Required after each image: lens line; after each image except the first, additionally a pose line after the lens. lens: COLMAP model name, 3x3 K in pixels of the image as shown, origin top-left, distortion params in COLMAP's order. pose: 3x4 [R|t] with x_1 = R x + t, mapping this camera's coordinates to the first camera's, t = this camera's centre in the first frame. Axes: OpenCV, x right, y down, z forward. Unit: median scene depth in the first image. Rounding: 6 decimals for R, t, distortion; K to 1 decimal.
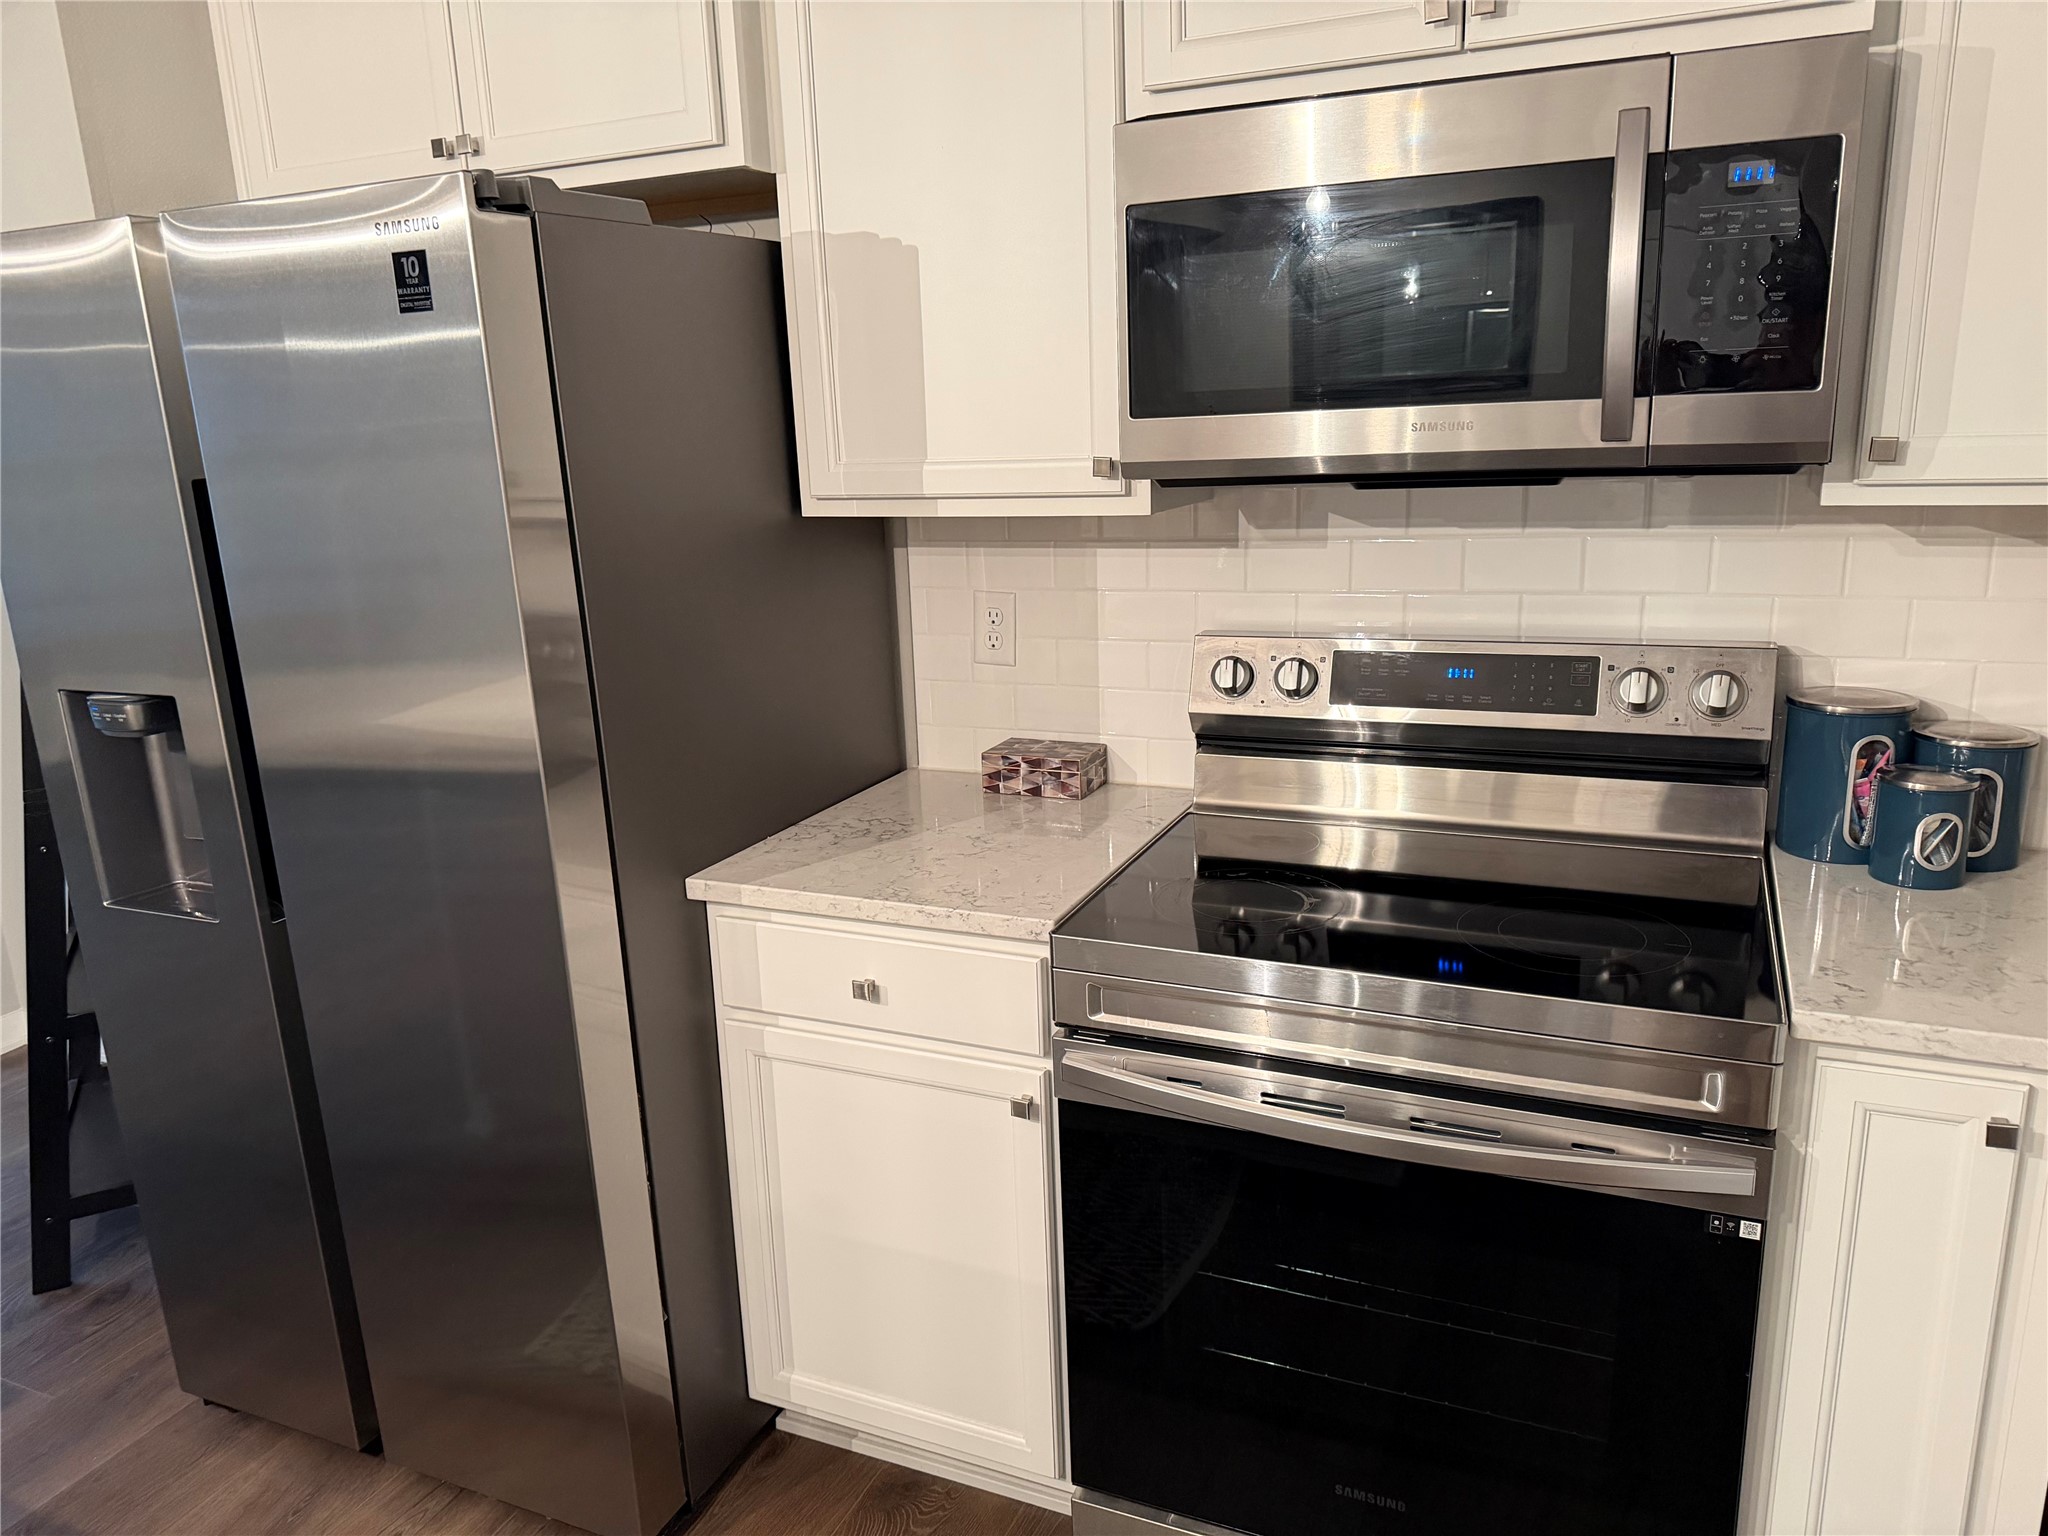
lens RADIAL K [[1445.1, 0, 1026.3], [0, 1445.1, 771.2], [0, 0, 1]] dist [0.018770, -0.000226]
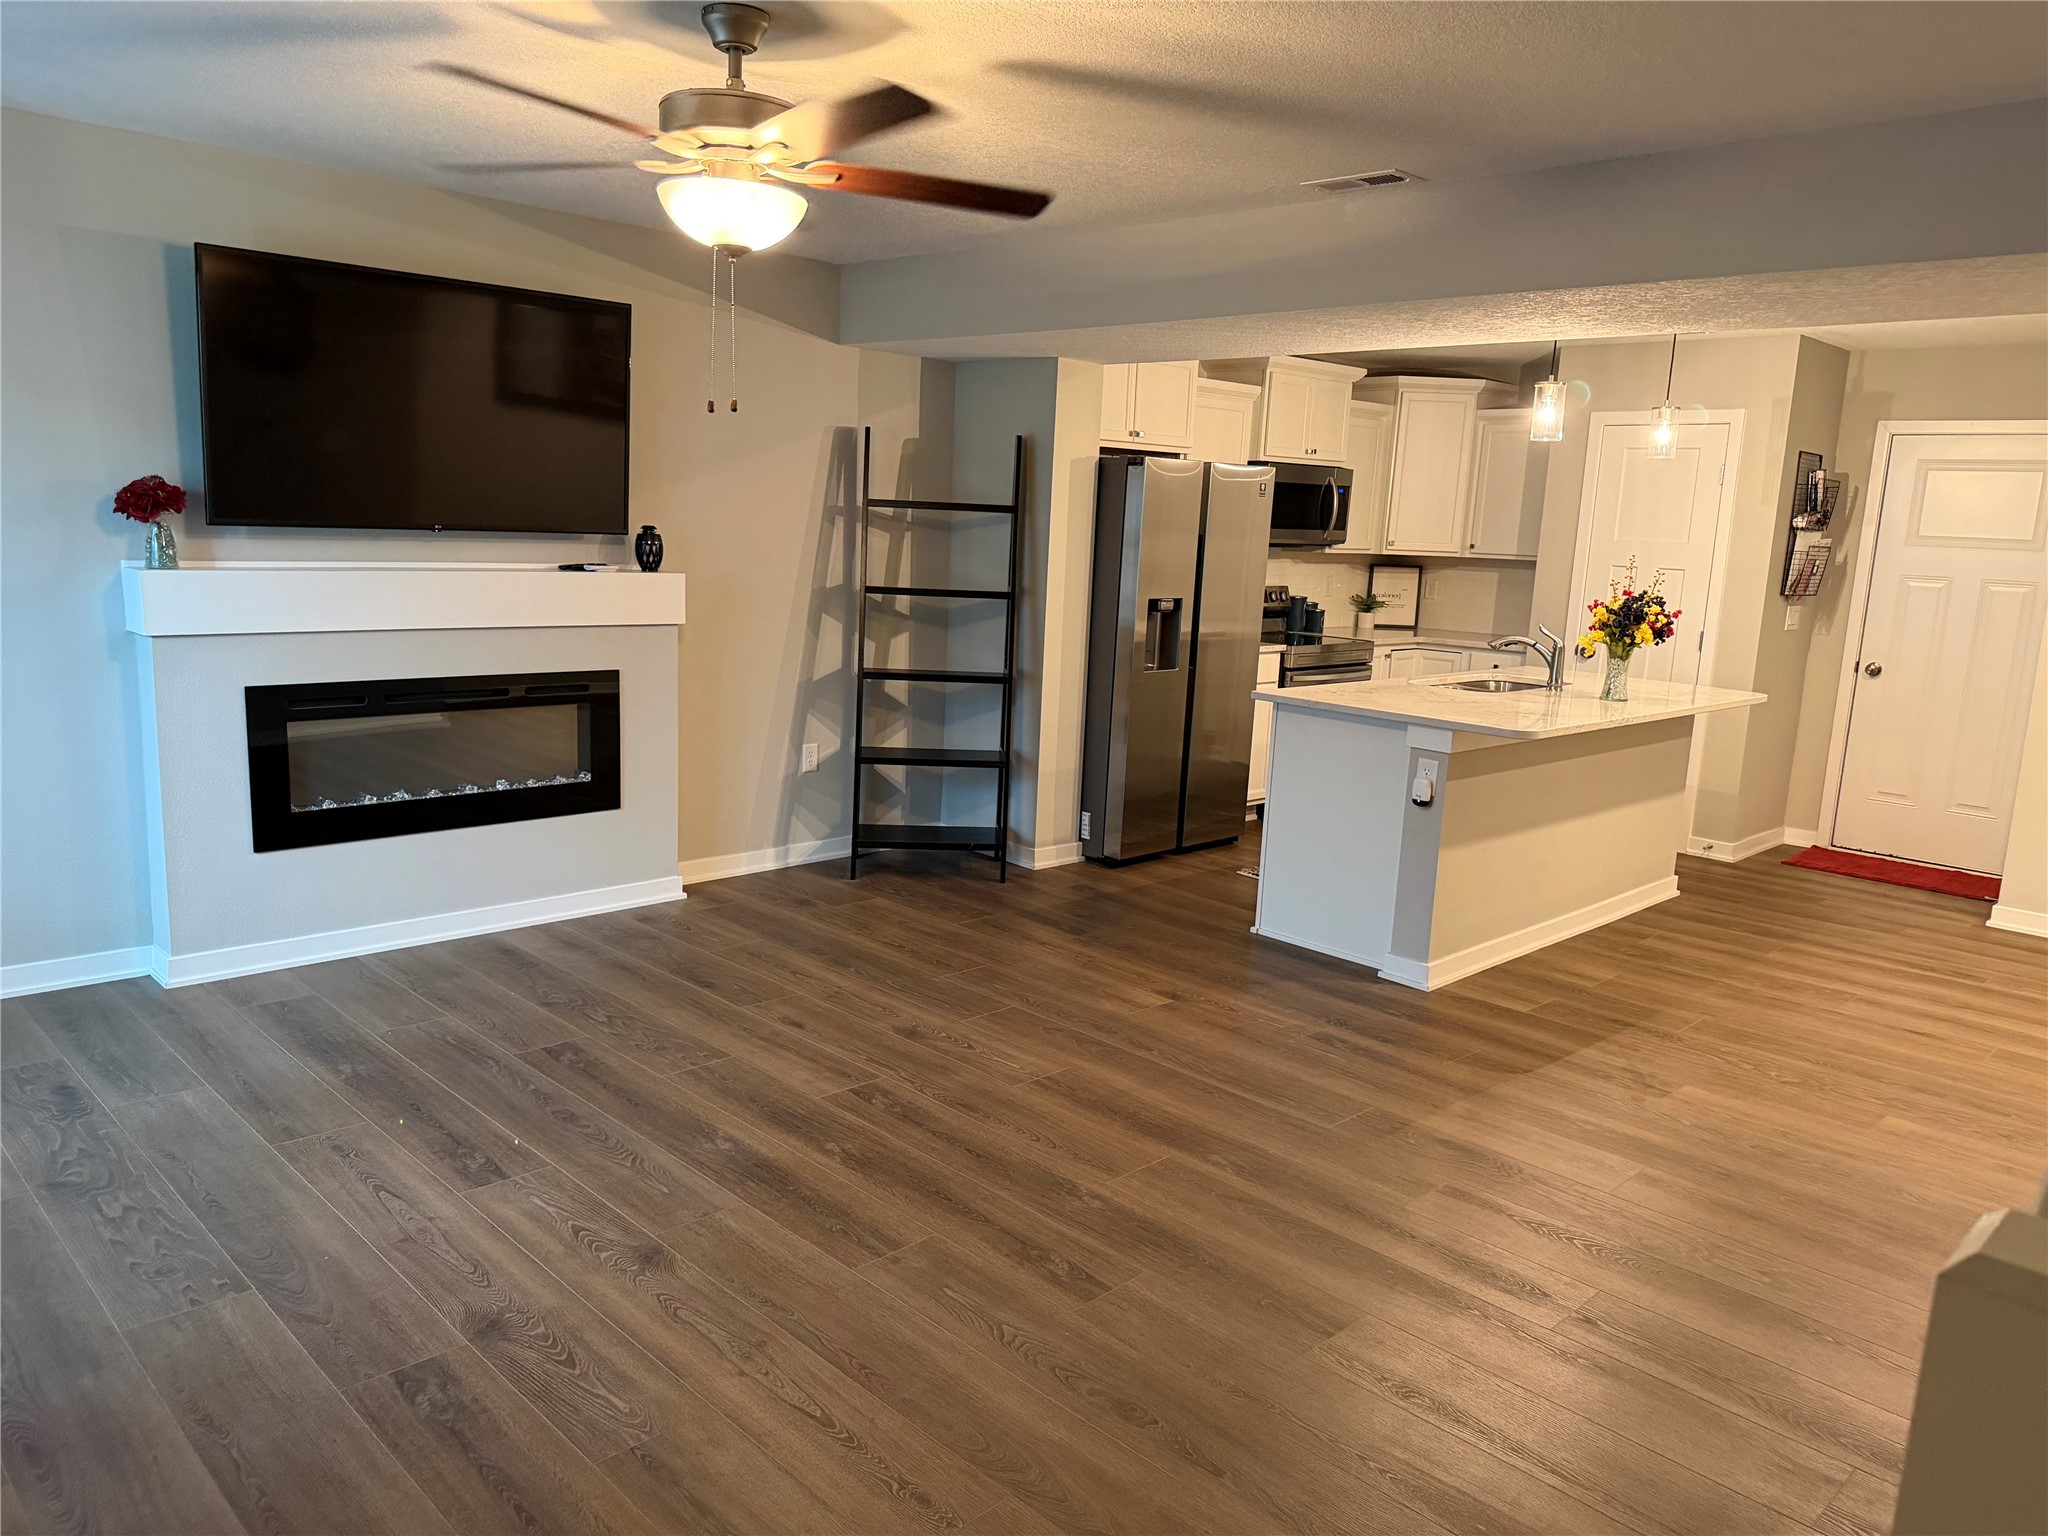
lens RADIAL K [[1451.9, 0, 1024.0], [0, 1451.9, 768.0], [0, 0, 1]] dist [0.050792, -0.055542]
pose [[0.362656, -0.108856, 0.925544, -4.002933], [0.173731, 0.983641, 0.047616, 0.114695], [-0.915586, 0.143528, 0.375635, 0.137802]]
